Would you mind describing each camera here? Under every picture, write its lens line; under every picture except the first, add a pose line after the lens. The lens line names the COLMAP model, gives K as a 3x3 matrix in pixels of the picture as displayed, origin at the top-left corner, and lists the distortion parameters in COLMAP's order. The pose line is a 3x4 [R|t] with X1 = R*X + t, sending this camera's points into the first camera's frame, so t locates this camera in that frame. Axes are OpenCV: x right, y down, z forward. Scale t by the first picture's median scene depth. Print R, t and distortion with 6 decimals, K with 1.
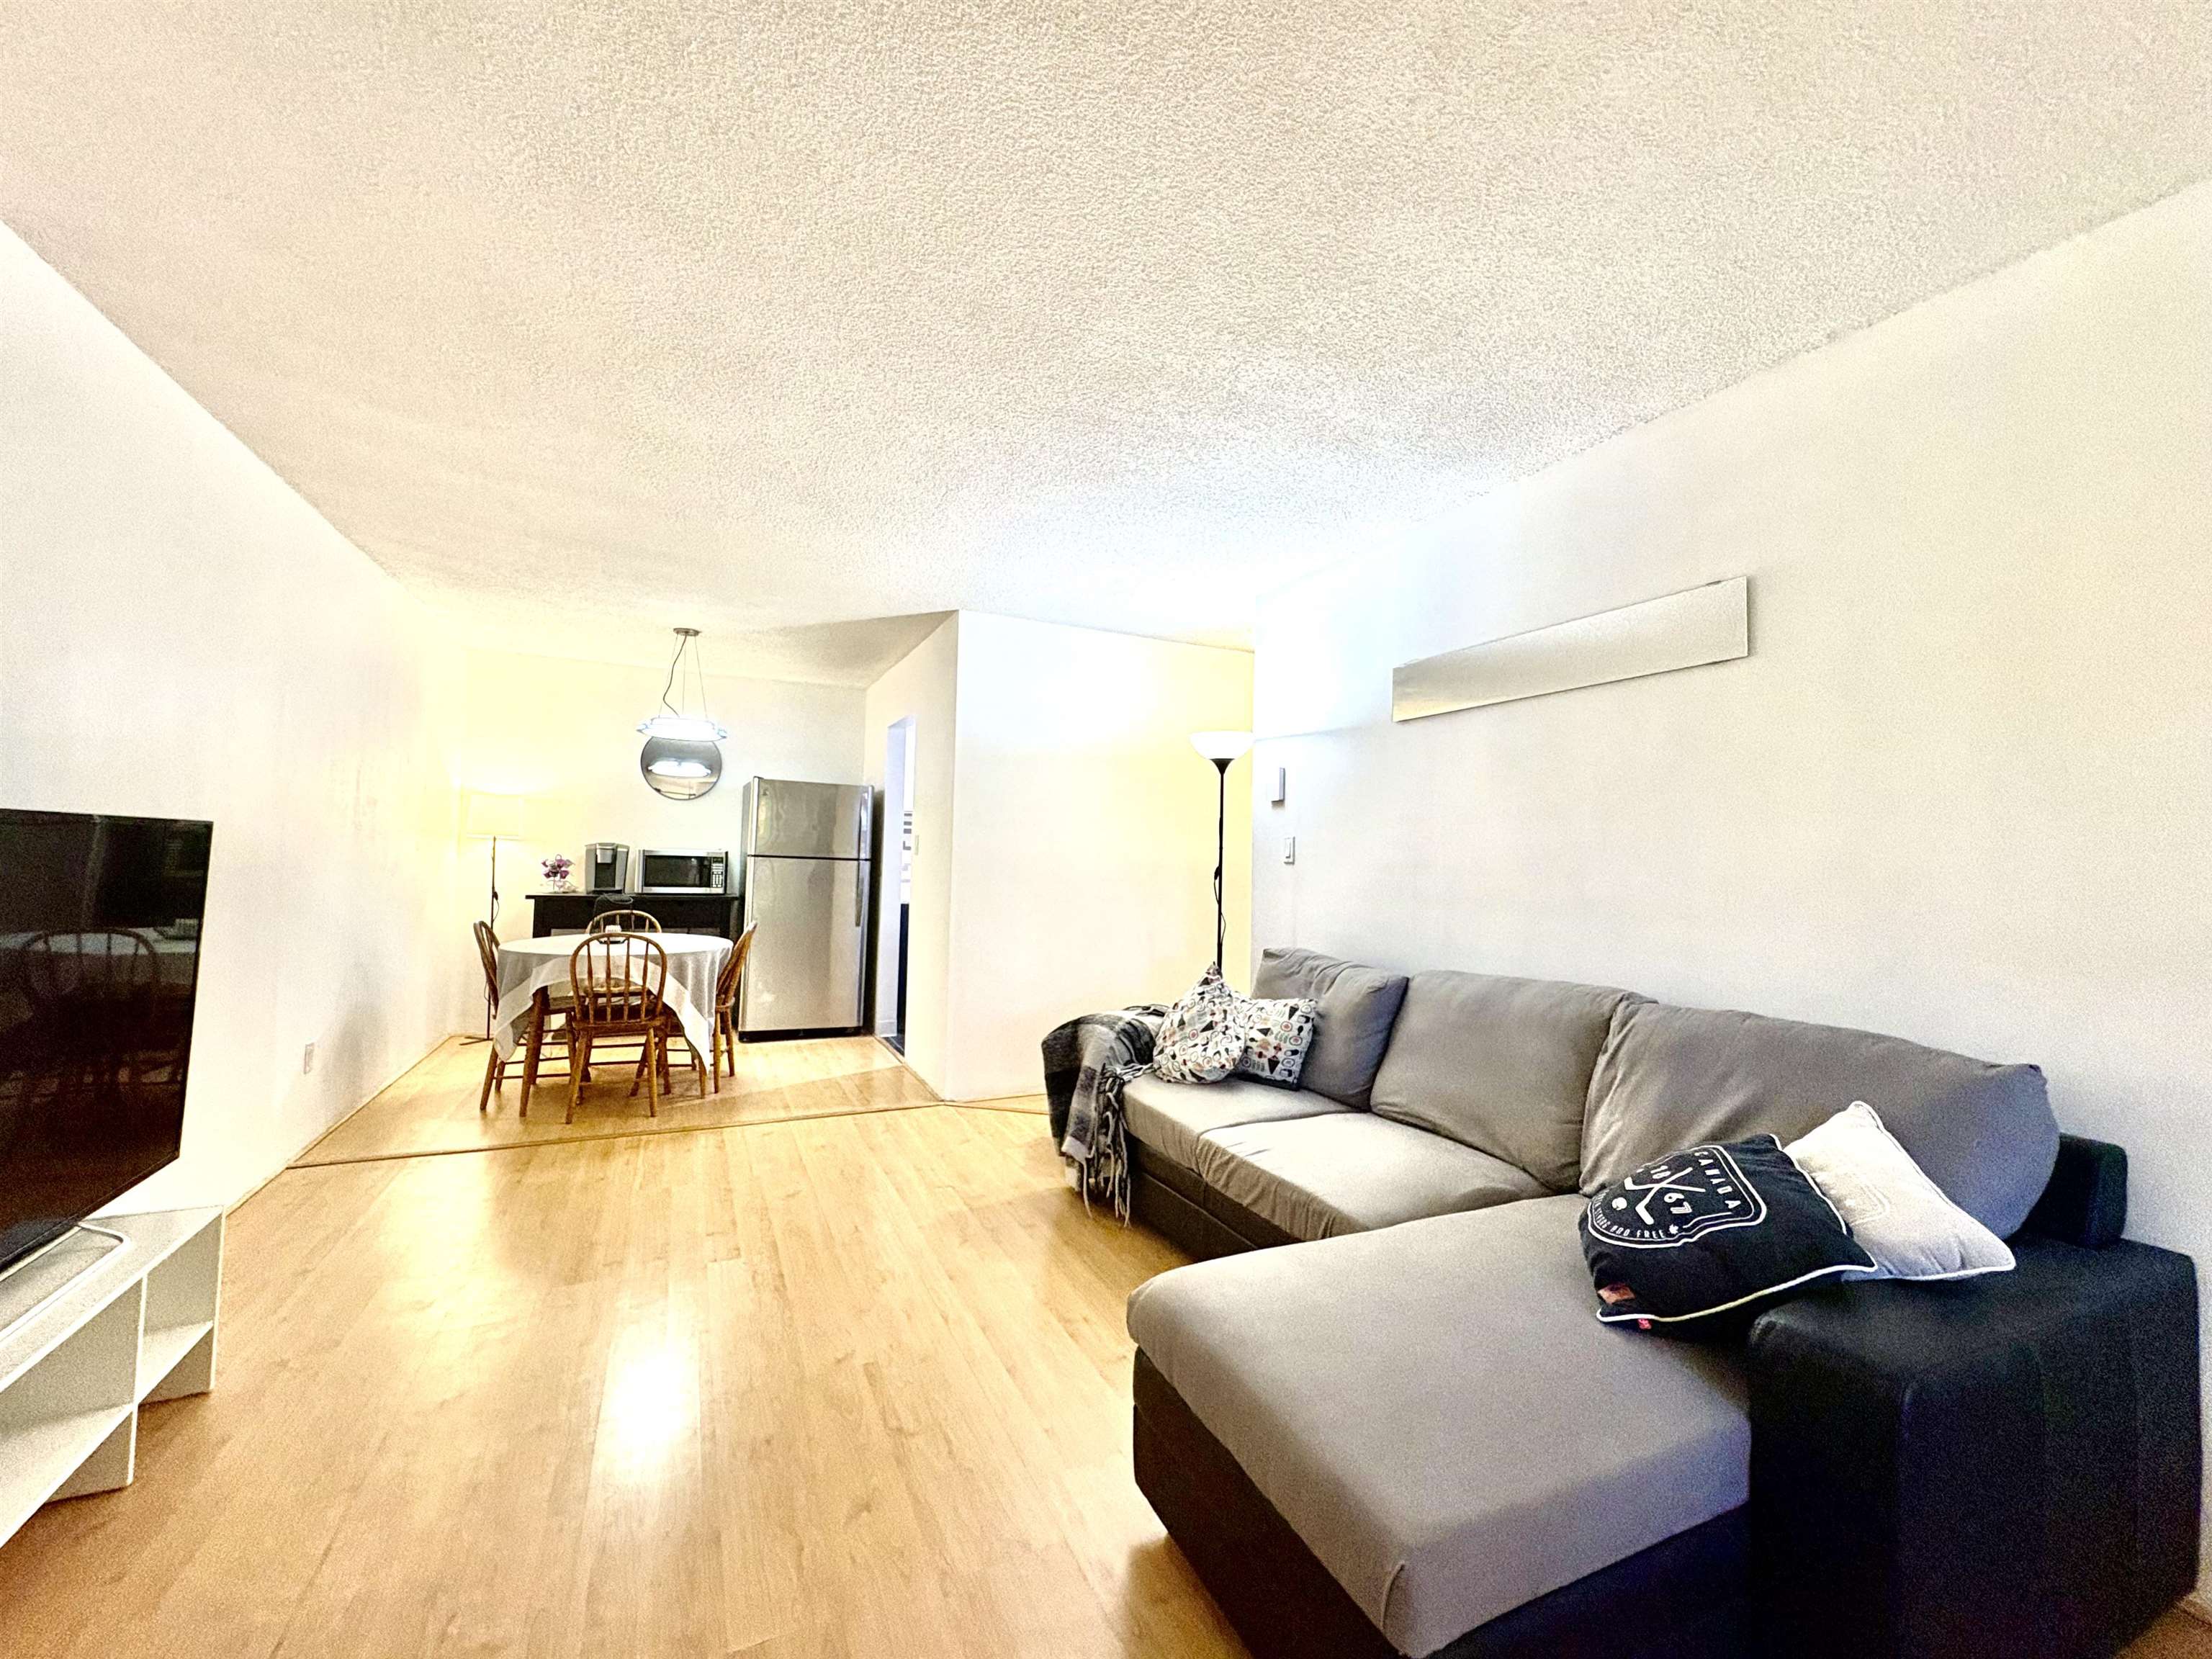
lens RADIAL K [[878.7, 0, 1143.2], [0, 878.7, 830.4], [0, 0, 1]] dist [0.001523, 0.000223]
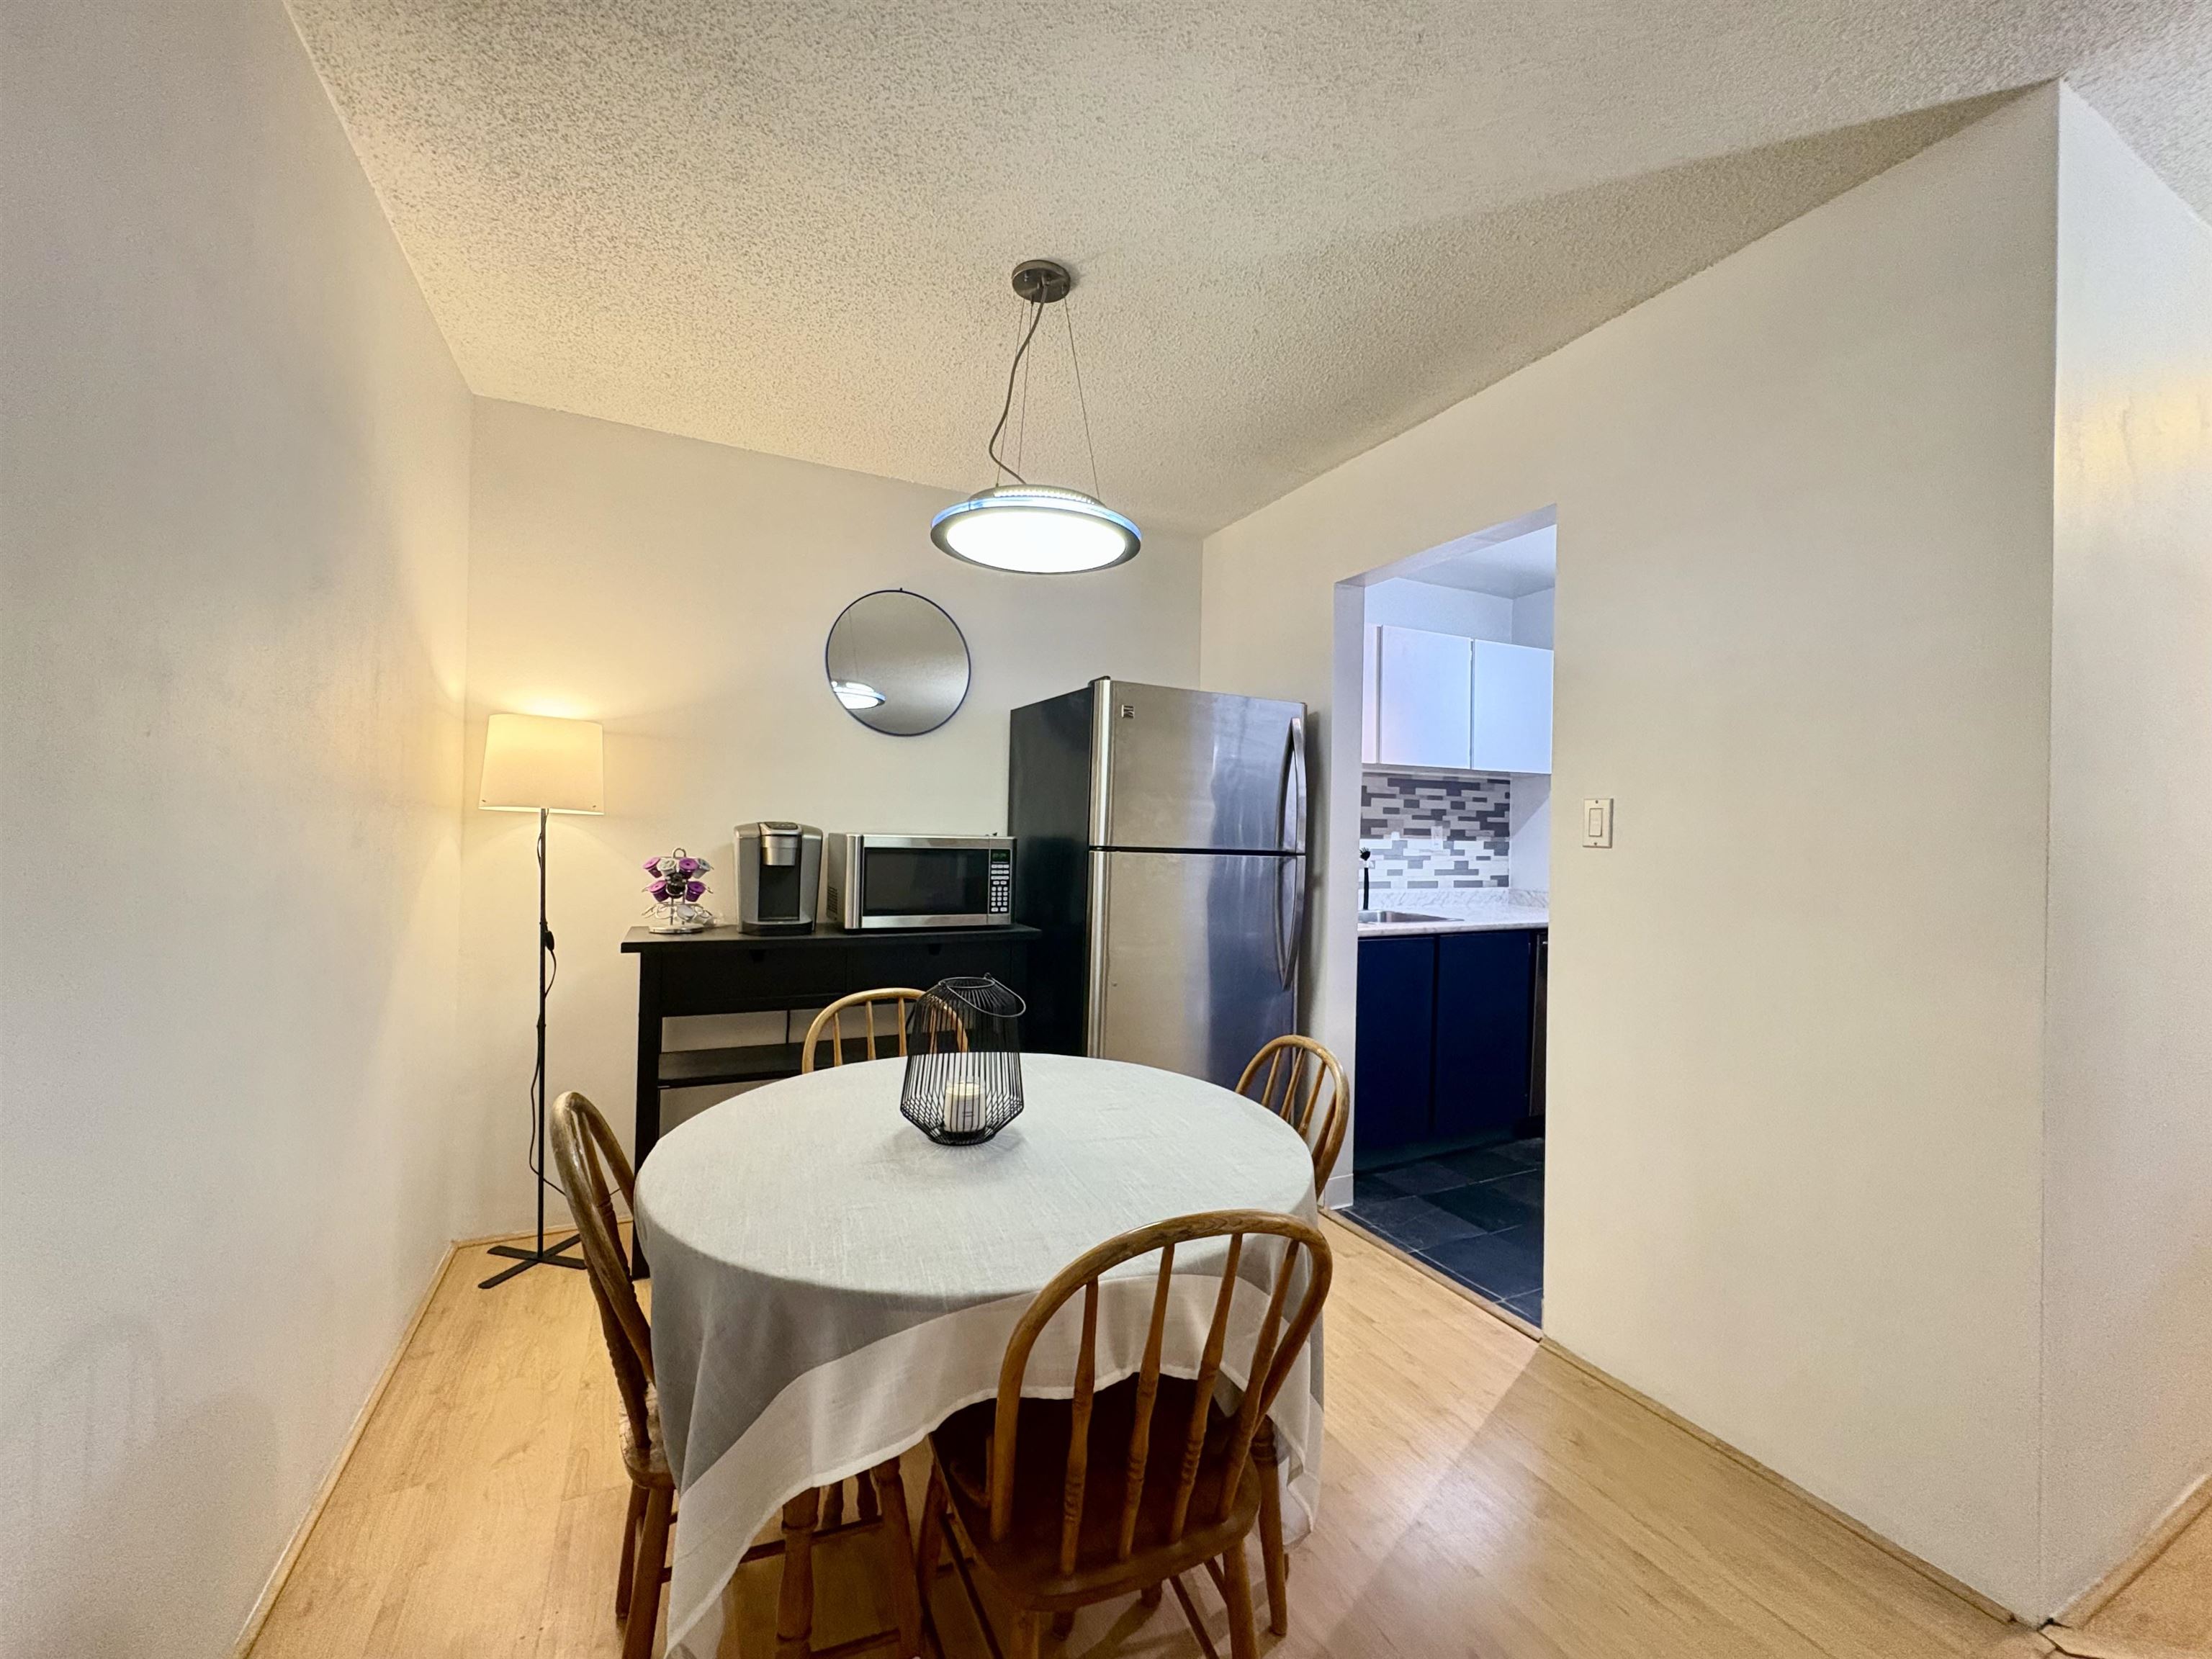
lens RADIAL K [[876.7, 0, 1106.0], [0, 876.7, 829.5], [0, 0, 1]] dist [-0.000107, -0.000183]
pose [[0.999880, -0.007430, -0.013584, -0.612143], [0.007788, 0.999617, 0.026564, 0.010238], [0.013381, -0.026666, 0.999555, 0.766773]]
